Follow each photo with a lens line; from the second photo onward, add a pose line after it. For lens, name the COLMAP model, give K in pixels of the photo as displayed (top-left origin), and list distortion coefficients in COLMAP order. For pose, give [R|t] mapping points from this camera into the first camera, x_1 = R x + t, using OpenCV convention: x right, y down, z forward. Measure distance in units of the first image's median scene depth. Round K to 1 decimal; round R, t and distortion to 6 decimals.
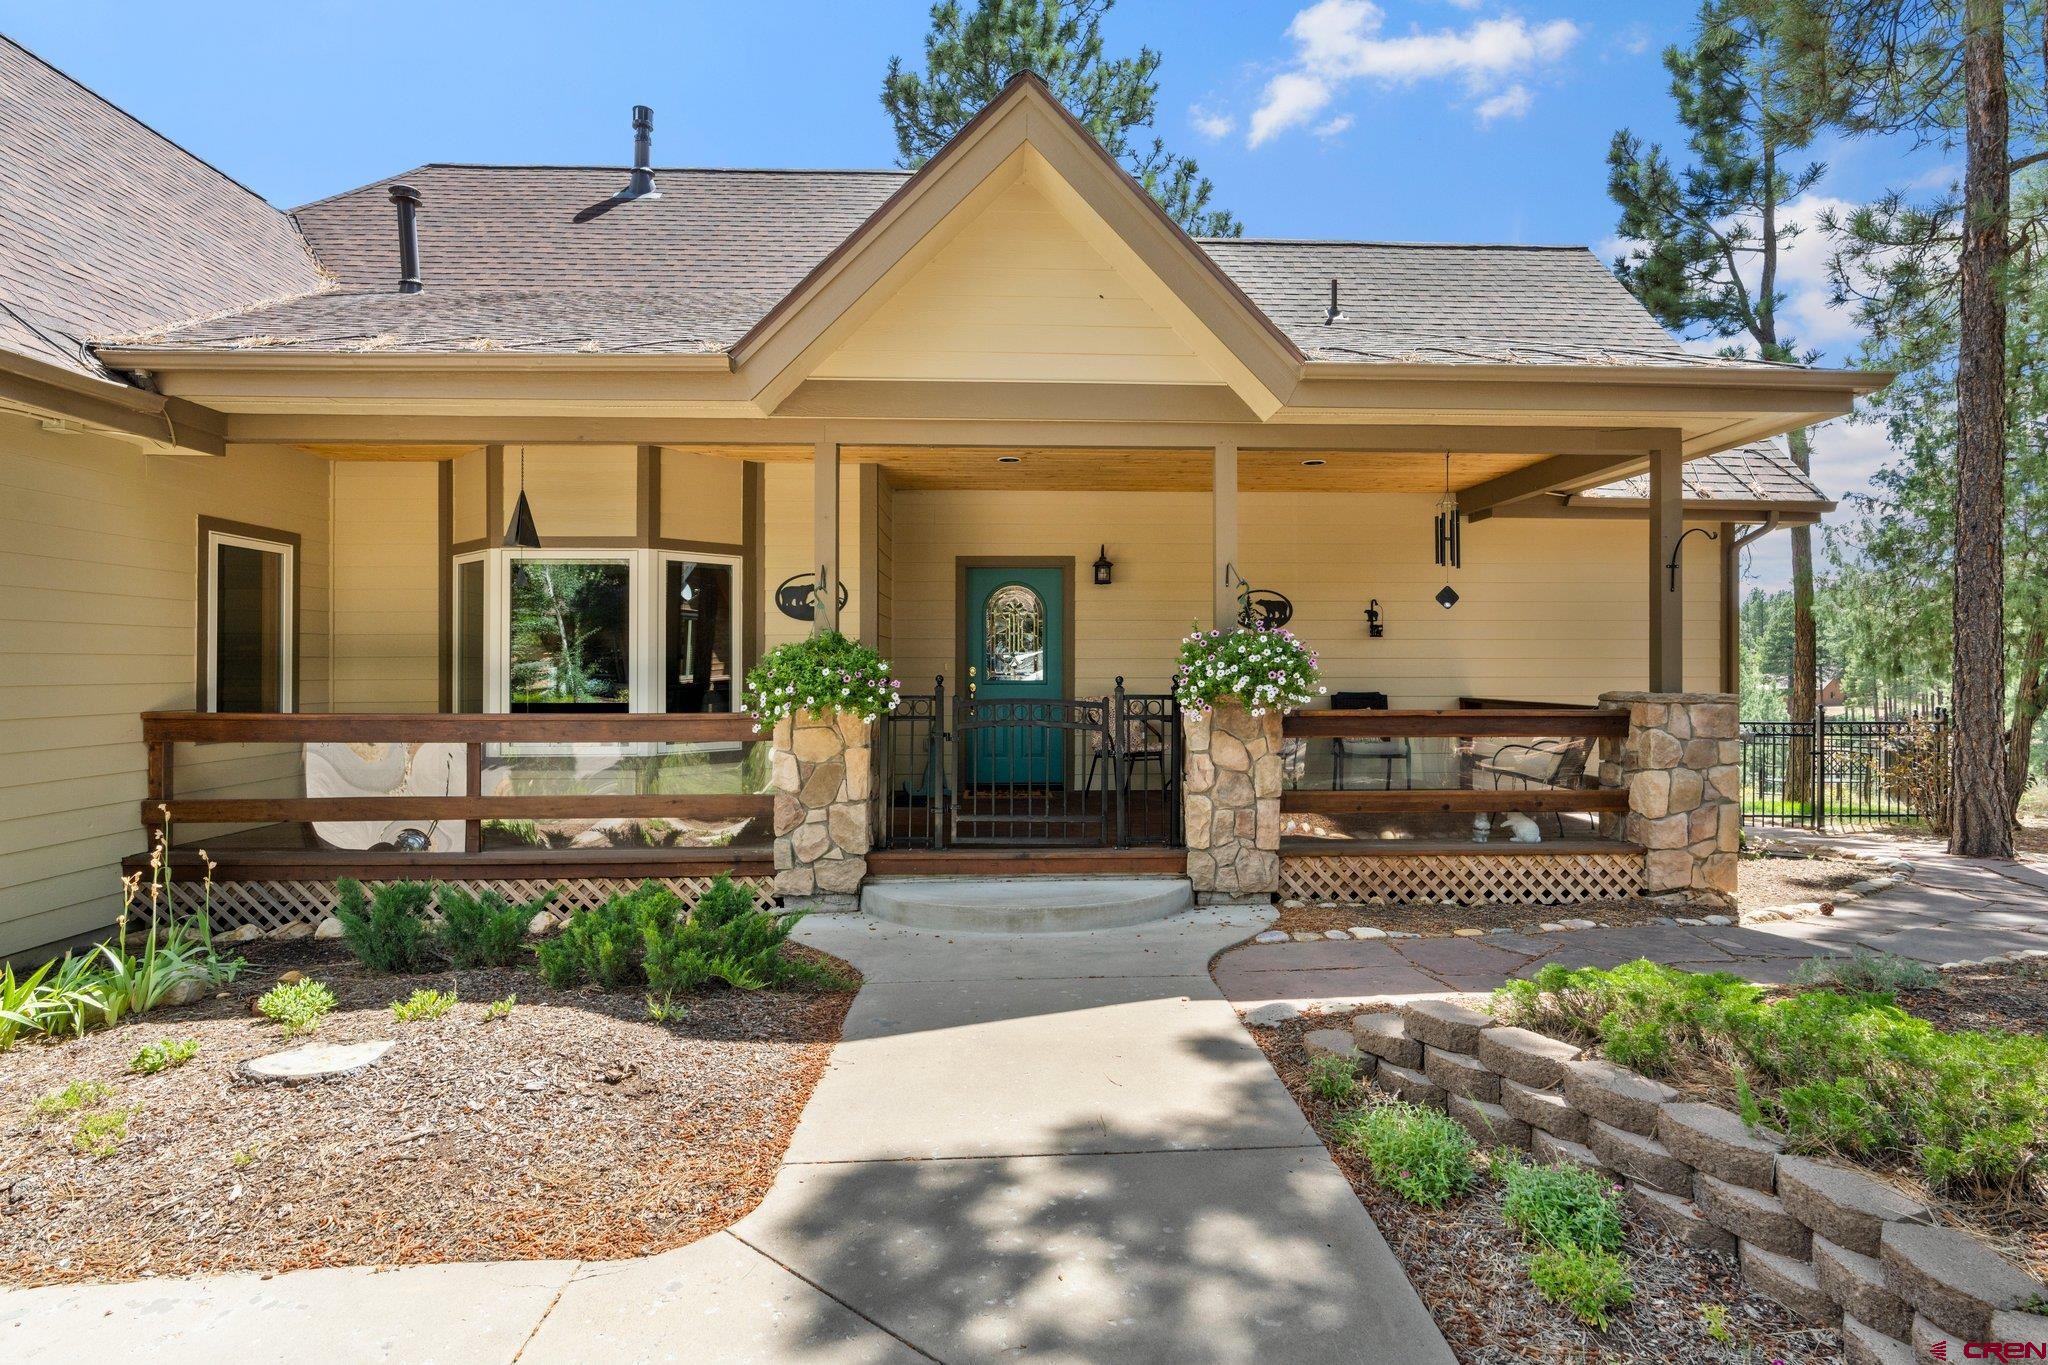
lens RADIAL K [[1055.4, 0, 1039.5], [0, 1055.4, 664.2], [0, 0, 1]] dist [-0.006635, 0.003784]
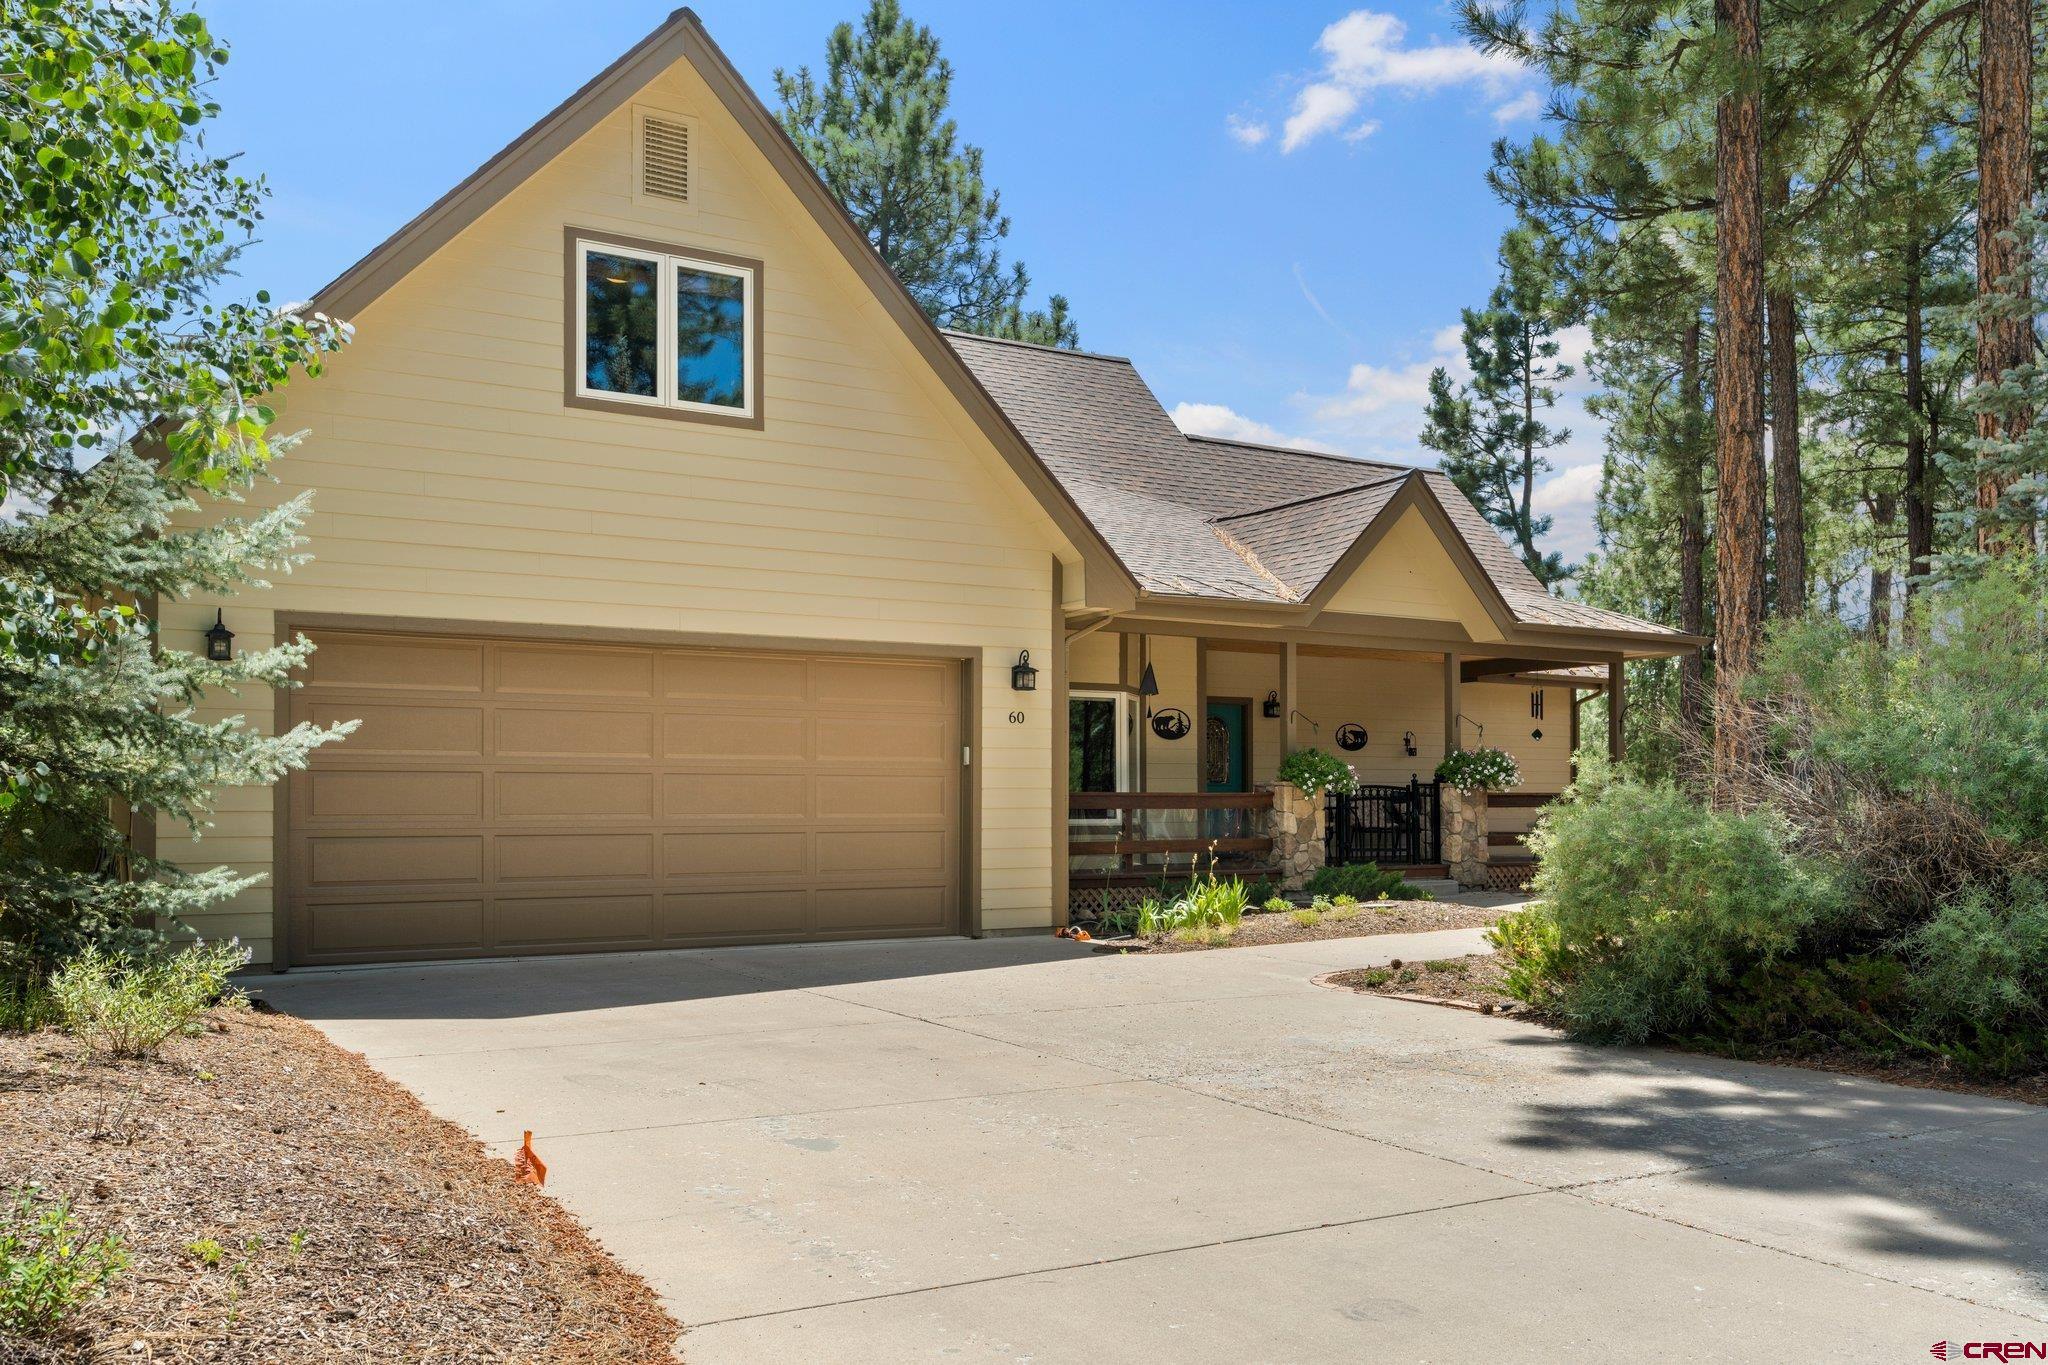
lens RADIAL K [[1639.7, 0, 1038.4], [0, 1639.7, 806.7], [0, 0, 1]] dist [0.003577, 0.002965]
pose [[0.885935, -0.000065, 0.463808, -1.884323], [-0.001097, 0.999997, 0.002237, 0.064536], [-0.463807, -0.002490, 0.885933, -1.287996]]
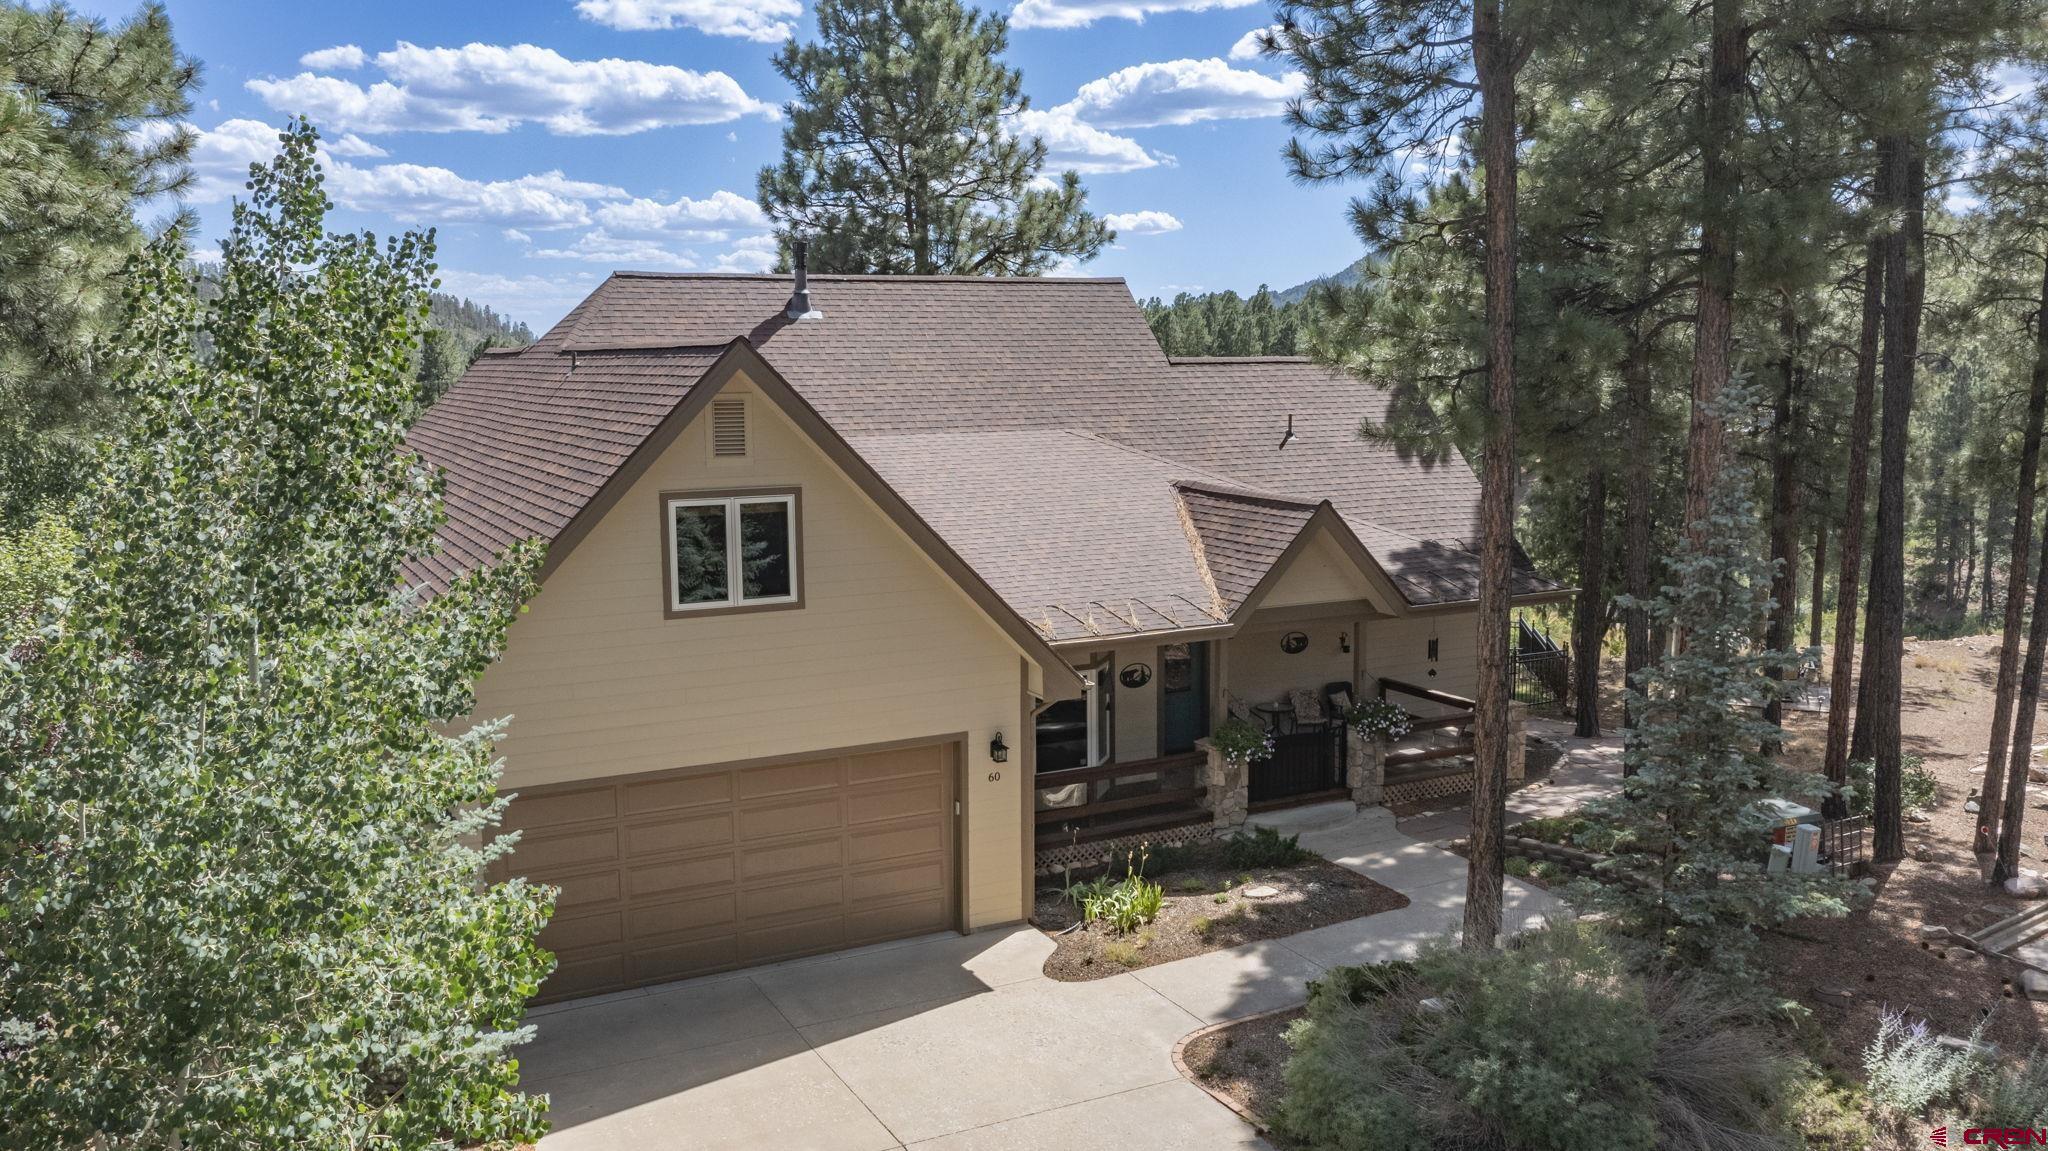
lens RADIAL K [[1615.9, 0, 1034.5], [0, 1615.9, 584.5], [0, 0, 1]] dist [0.007622, 0.003432]
pose [[0.906400, -0.066337, 0.417179, -2.044356], [0.007733, 0.990032, 0.140628, -0.821850], [-0.422350, -0.124239, 0.897878, -1.991419]]
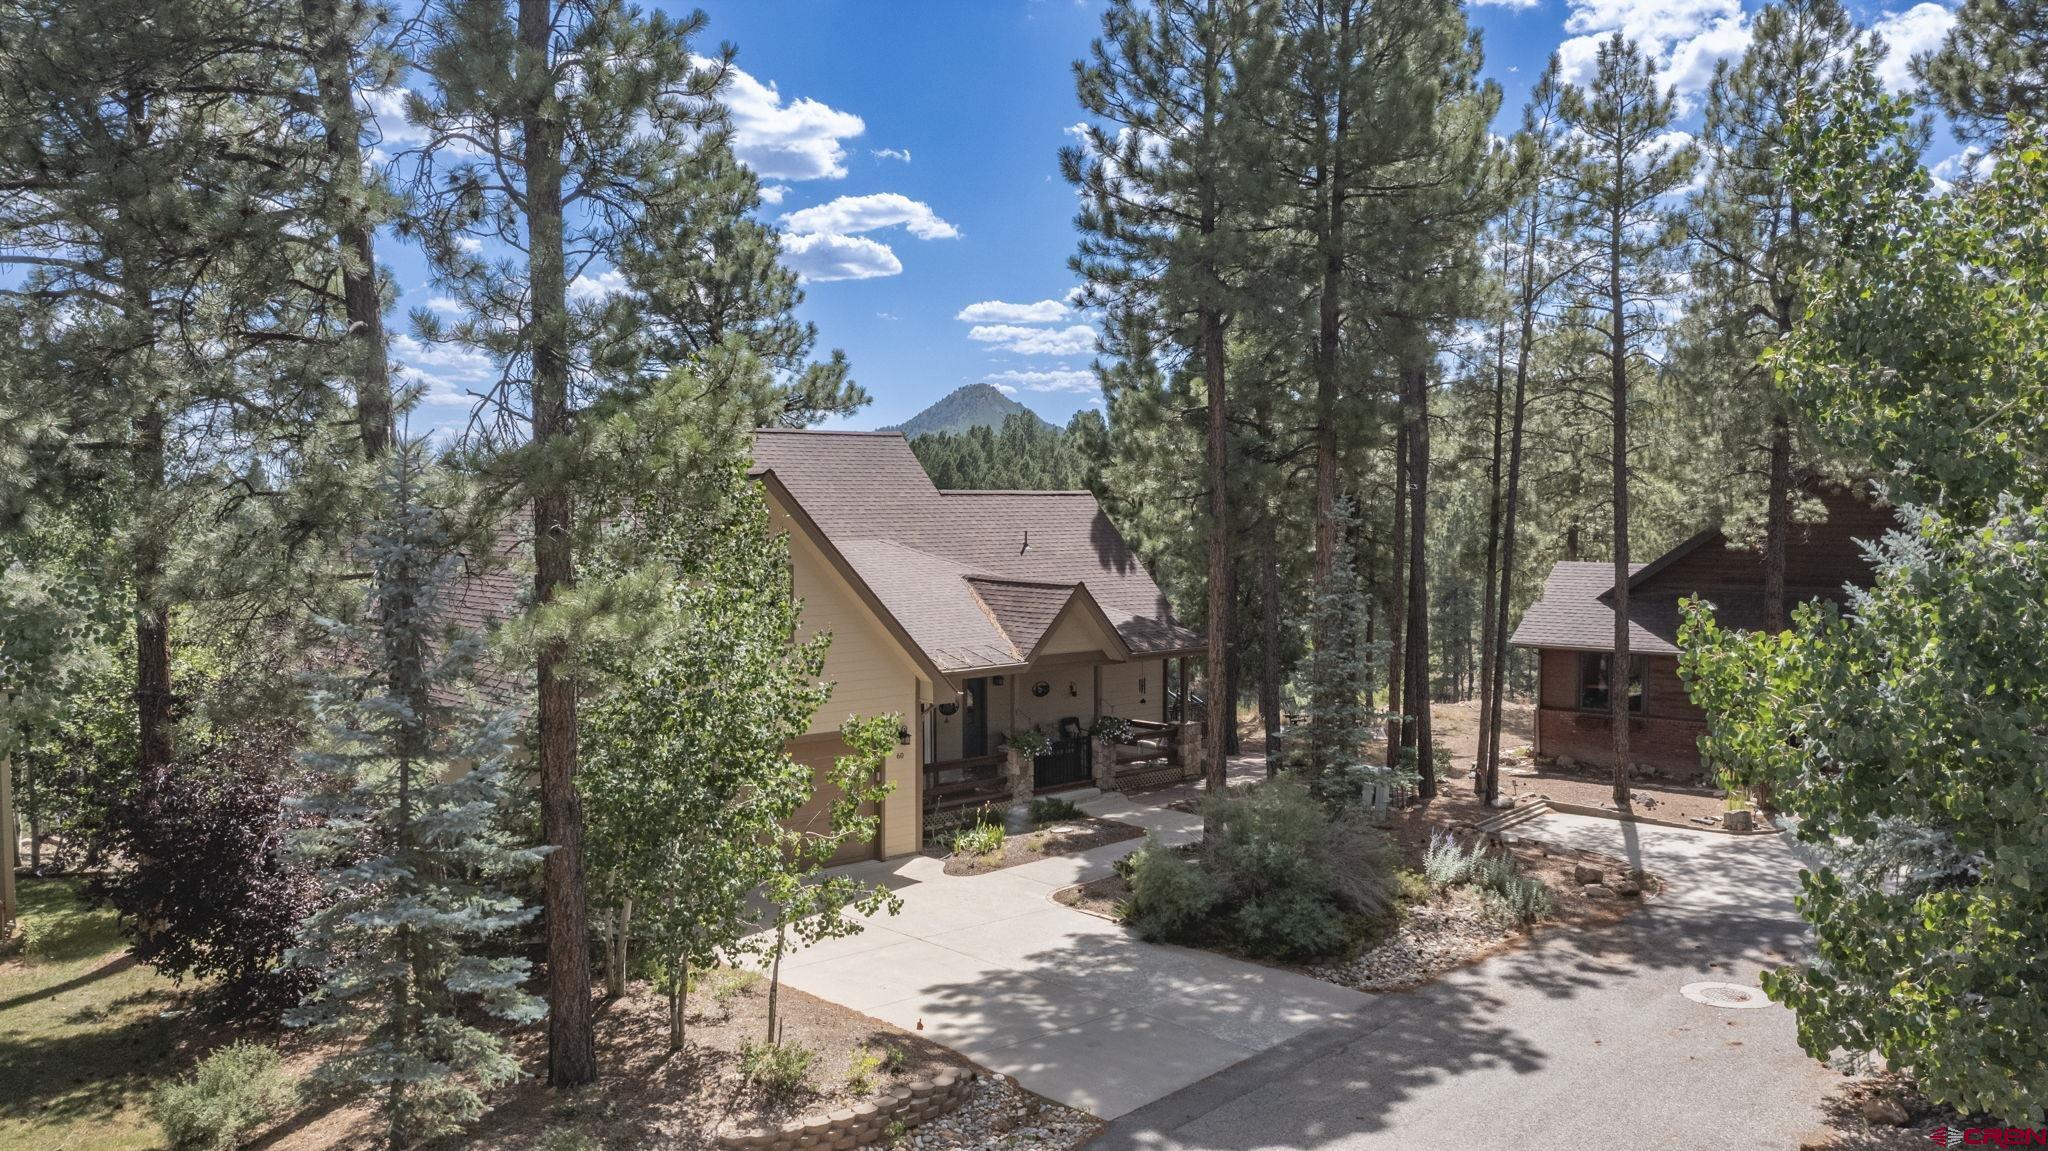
lens RADIAL K [[1615.9, 0, 1021.1], [0, 1615.9, 578.4], [0, 0, 1]] dist [0.007622, 0.003432]
pose [[0.771514, -0.031497, 0.635432, -3.518374], [-0.001141, 0.998704, 0.050890, -0.787783], [-0.636212, -0.039987, 0.770478, -3.051036]]
